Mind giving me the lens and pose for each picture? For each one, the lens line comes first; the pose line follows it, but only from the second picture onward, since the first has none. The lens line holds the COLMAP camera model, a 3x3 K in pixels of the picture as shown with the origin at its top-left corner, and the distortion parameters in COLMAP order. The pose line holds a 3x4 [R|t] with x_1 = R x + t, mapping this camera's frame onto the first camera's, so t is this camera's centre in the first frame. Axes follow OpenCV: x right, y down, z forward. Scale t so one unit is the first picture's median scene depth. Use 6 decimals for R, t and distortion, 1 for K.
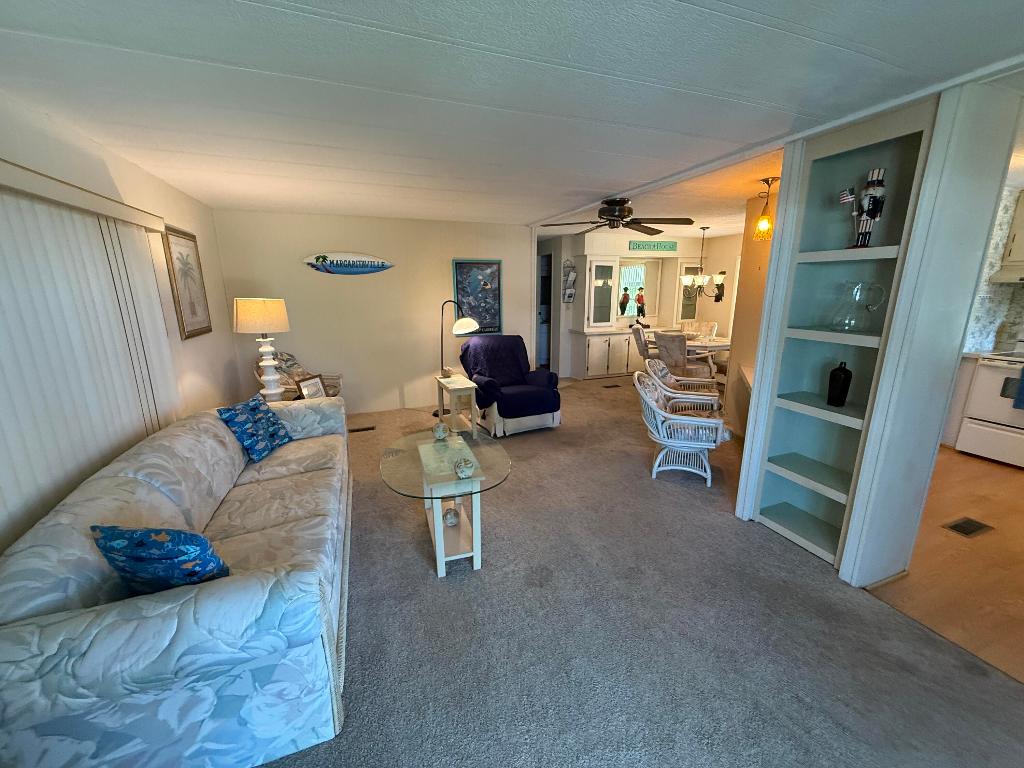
lens RADIAL K [[409.1, 0, 511.4], [0, 409.1, 385.7], [0, 0, 1]] dist [-0.001400, 0.000036]
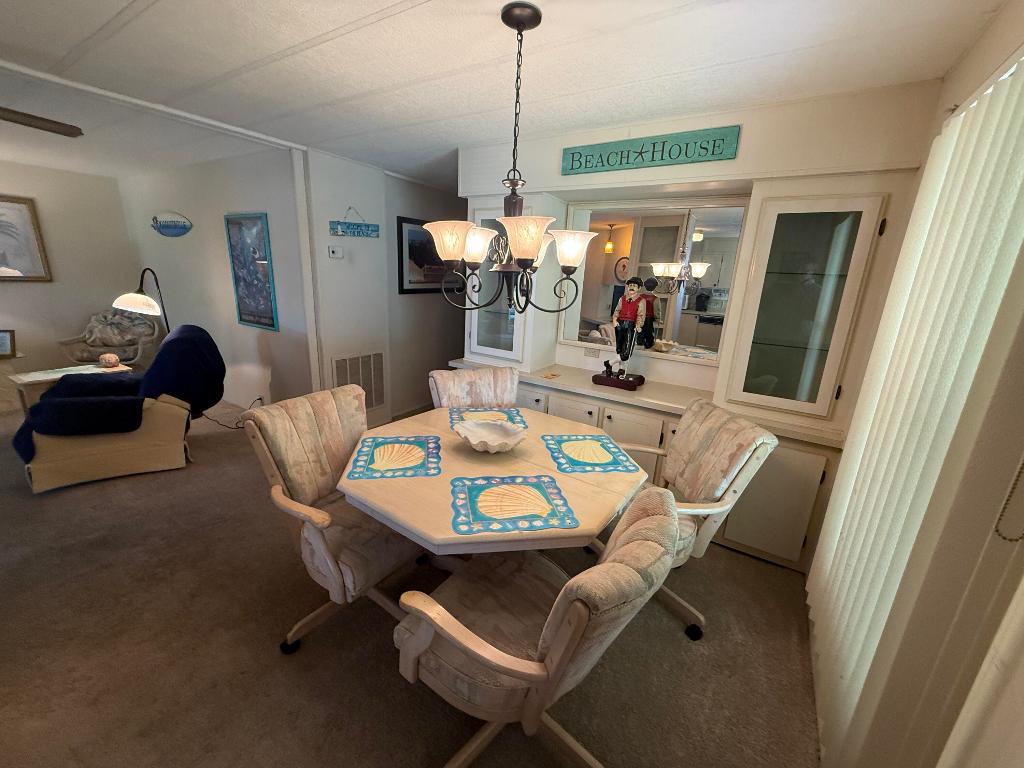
lens RADIAL K [[409.1, 0, 511.4], [0, 409.1, 385.7], [0, 0, 1]] dist [-0.001400, 0.000036]
pose [[0.594049, 0.251340, -0.764156, 1.015310], [-0.240455, 0.961986, 0.129480, -0.306878], [0.767651, 0.106828, 0.631902, 1.262310]]
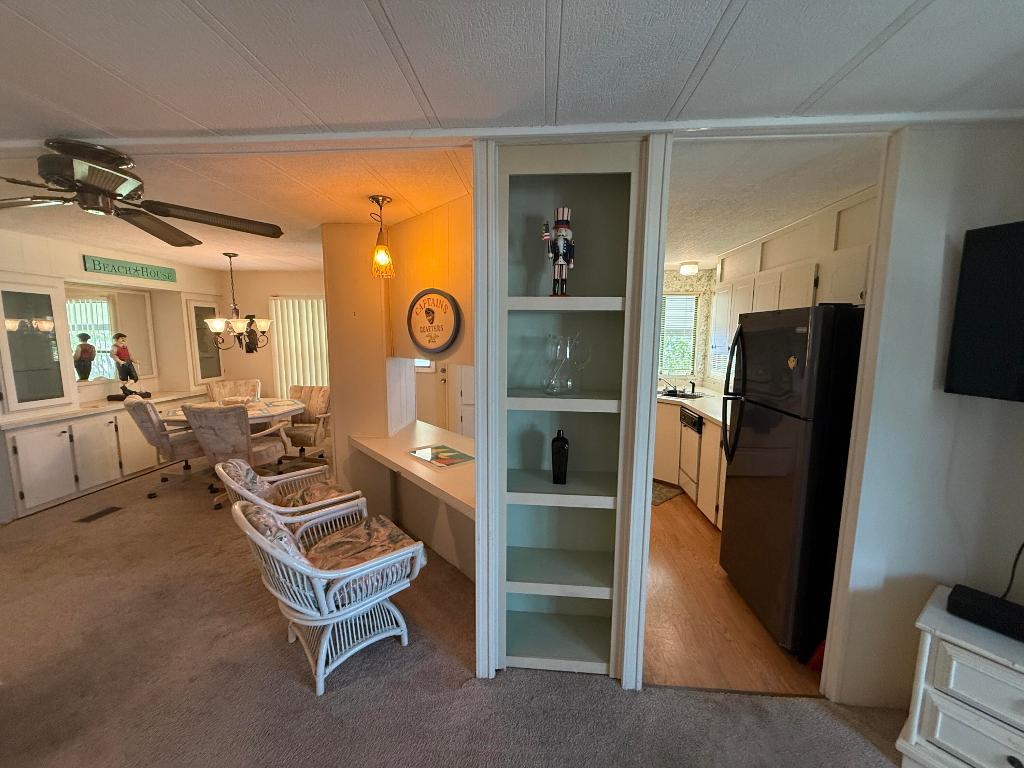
lens RADIAL K [[409.1, 0, 511.4], [0, 409.1, 385.7], [0, 0, 1]] dist [-0.001400, 0.000036]
pose [[0.427136, -0.106730, 0.897866, 0.018264], [0.201266, 0.979319, 0.020665, -0.108314], [-0.881503, 0.171884, 0.439783, 0.416881]]
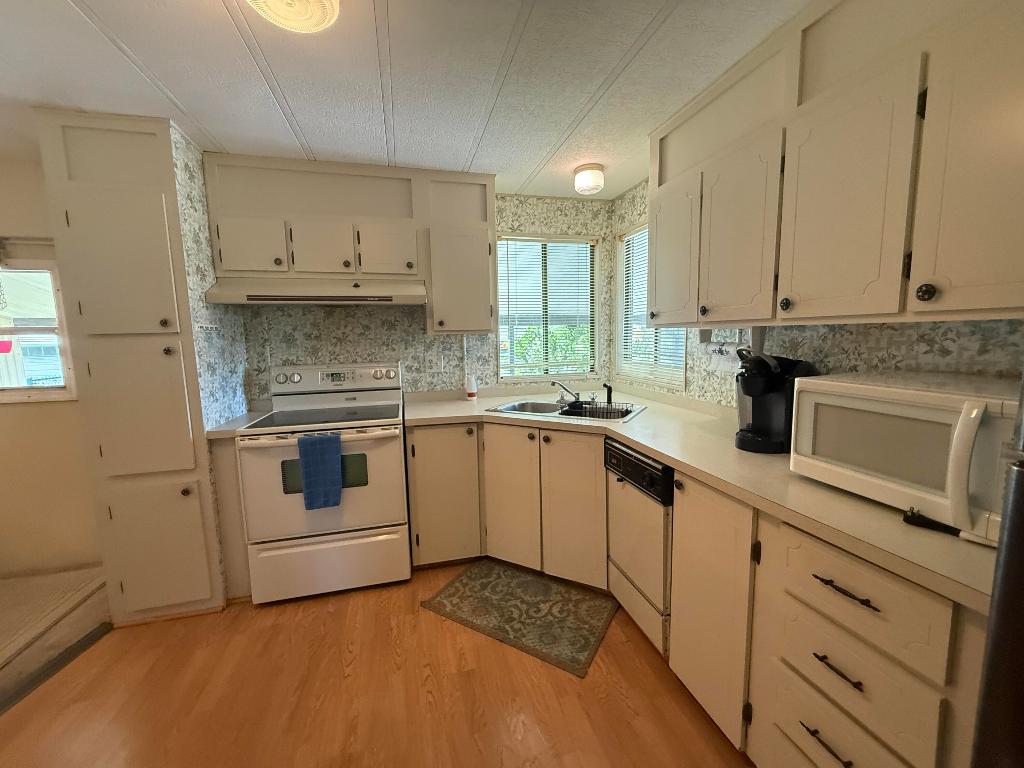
lens RADIAL K [[409.1, 0, 511.4], [0, 409.1, 385.7], [0, 0, 1]] dist [-0.001400, 0.000036]
pose [[0.106907, -0.118072, 0.987234, 0.626825], [0.252331, 0.963638, 0.087925, -0.084736], [-0.961717, 0.239710, 0.132812, 0.533643]]
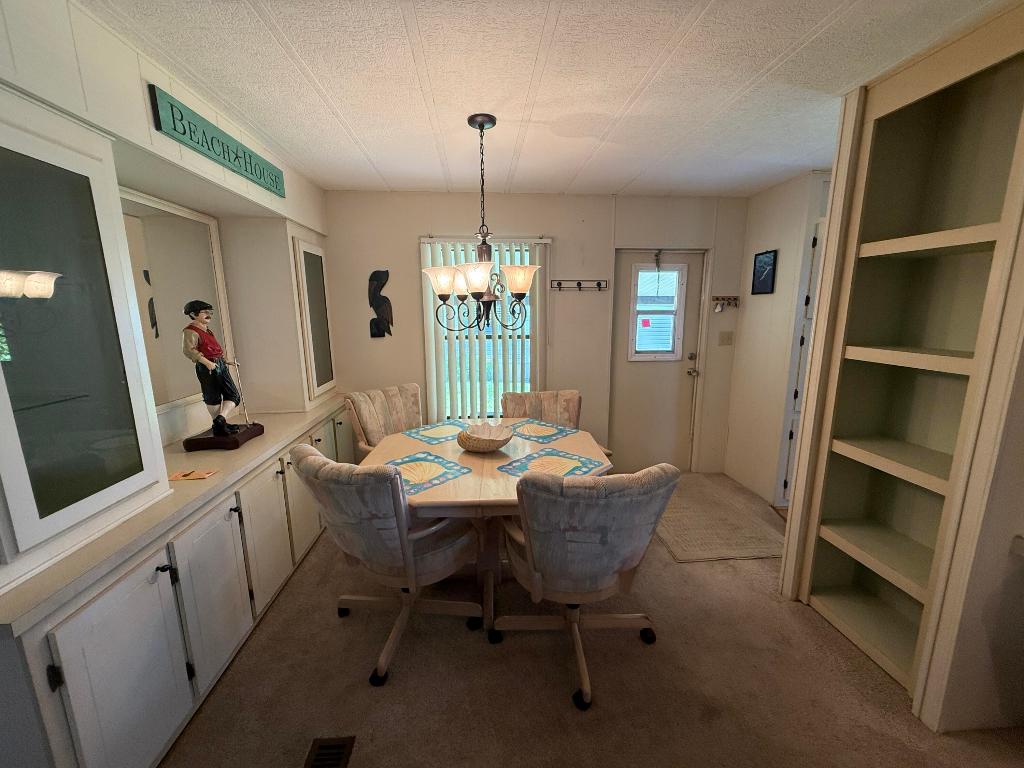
lens RADIAL K [[409.1, 0, 511.4], [0, 409.1, 385.7], [0, 0, 1]] dist [-0.001400, 0.000036]
pose [[0.280038, -0.173453, 0.944189, 0.191556], [0.229488, 0.967121, 0.109602, -0.306018], [-0.932156, 0.185987, 0.310636, 1.327908]]
